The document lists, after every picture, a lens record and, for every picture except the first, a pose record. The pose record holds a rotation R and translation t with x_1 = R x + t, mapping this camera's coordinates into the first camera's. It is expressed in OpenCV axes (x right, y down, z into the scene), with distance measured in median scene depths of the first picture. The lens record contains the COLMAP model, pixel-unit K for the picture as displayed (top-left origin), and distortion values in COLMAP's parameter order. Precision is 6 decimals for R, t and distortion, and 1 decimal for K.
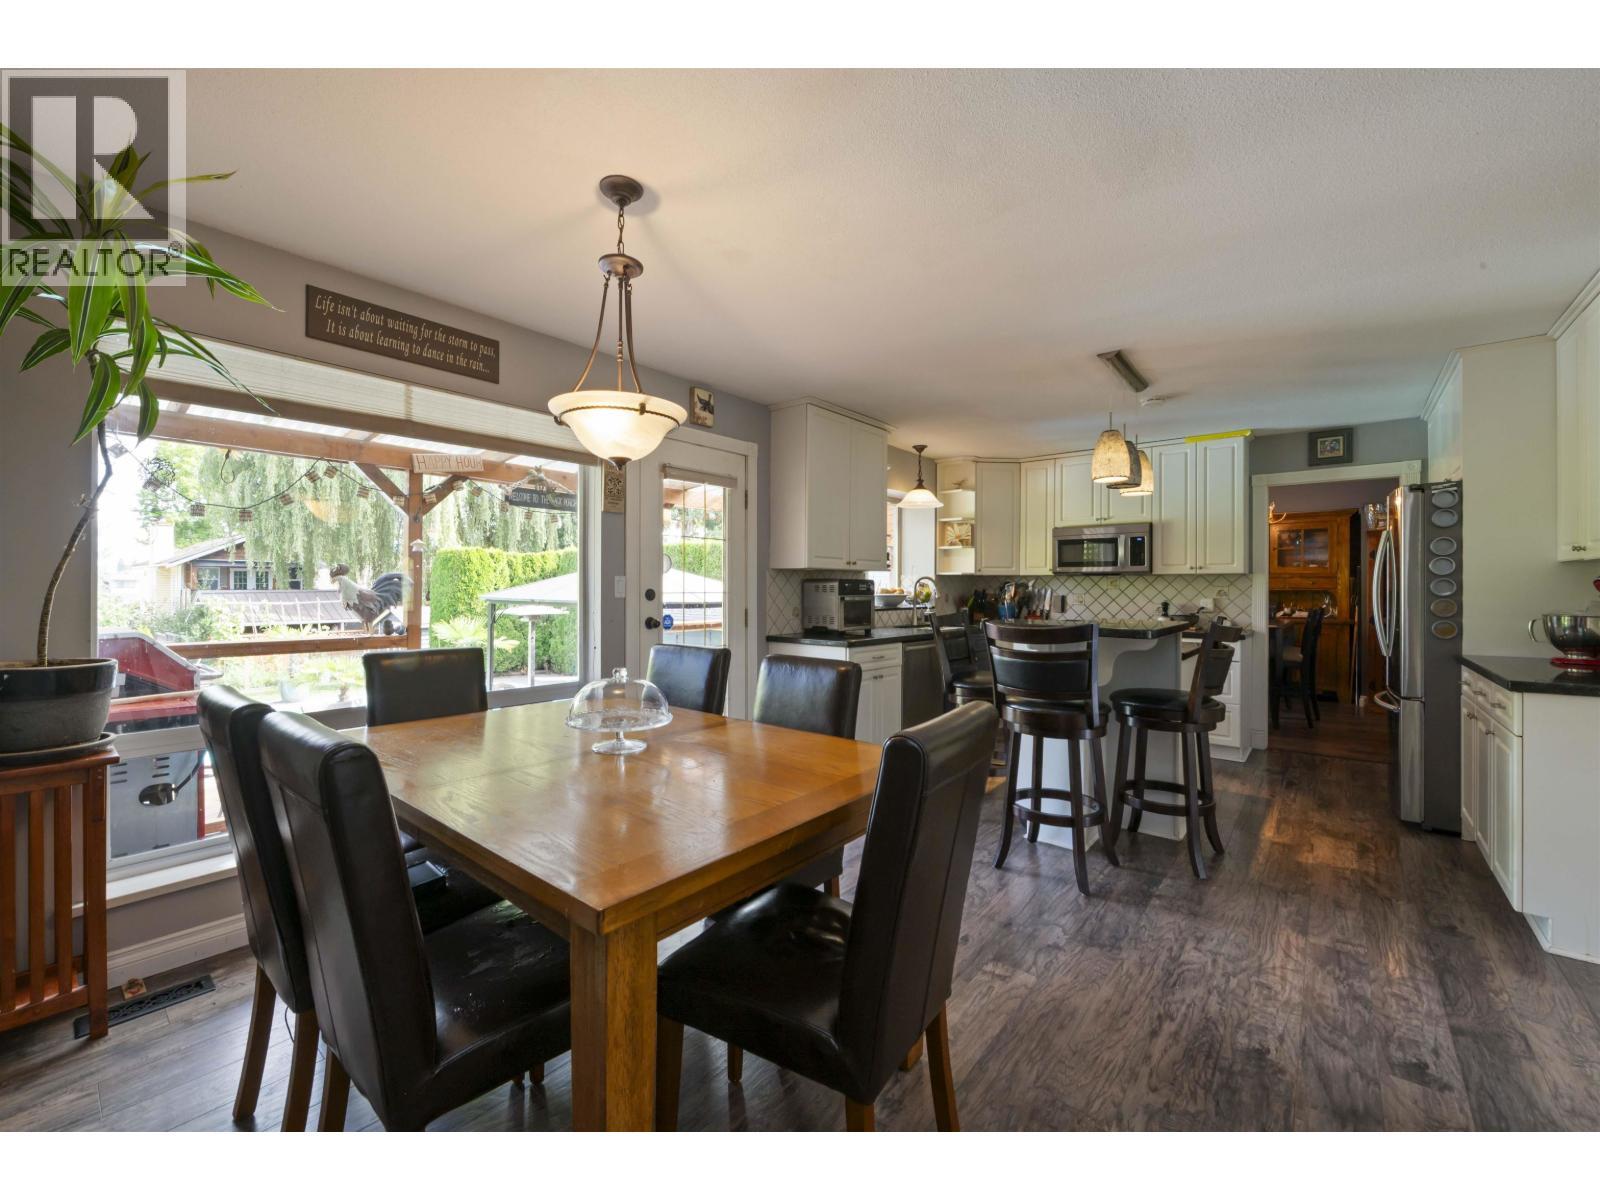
lens RADIAL K [[647.2, 0, 782.6], [0, 647.2, 589.0], [0, 0, 1]] dist [-0.004607, -0.000529]
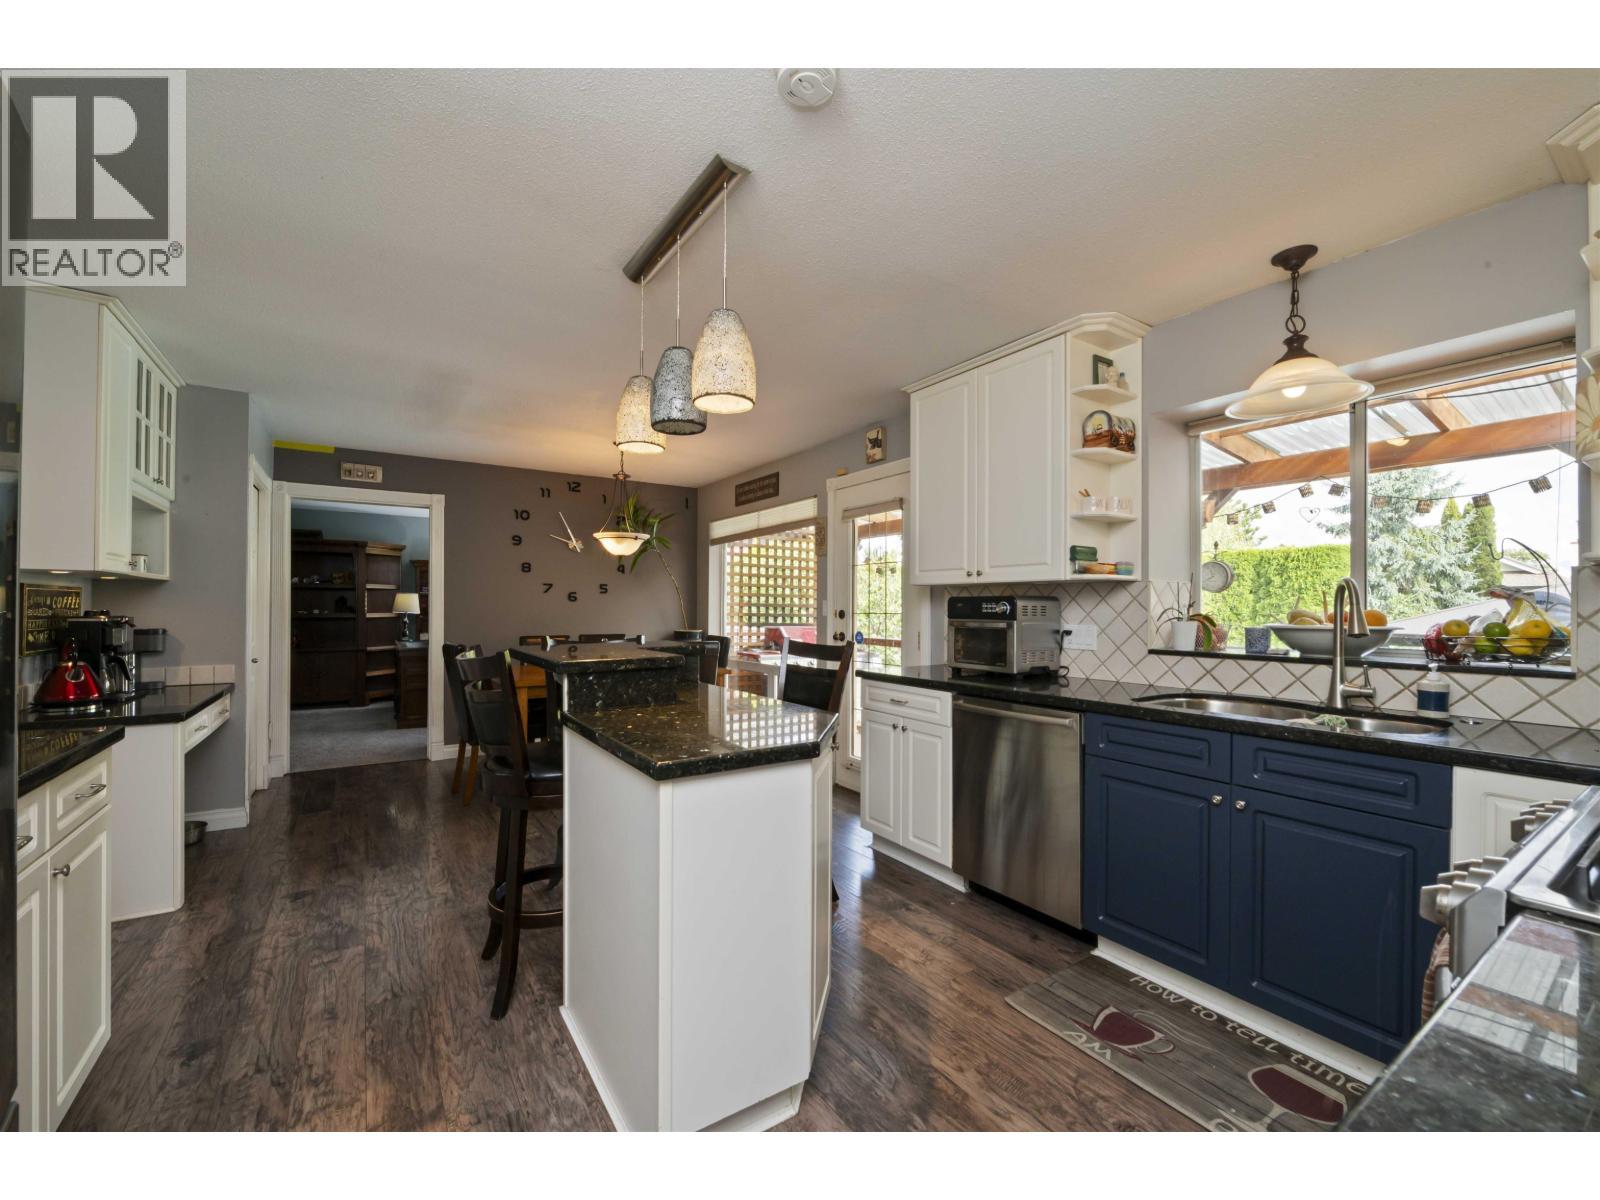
lens RADIAL K [[647.2, 0, 783.1], [0, 647.2, 607.7], [0, 0, 1]] dist [-0.004607, -0.000529]
pose [[-0.285337, -0.007265, -0.958400, 1.543372], [-0.006158, 0.999965, -0.005747, 0.005016], [0.958407, 0.004262, -0.285372, 1.846740]]
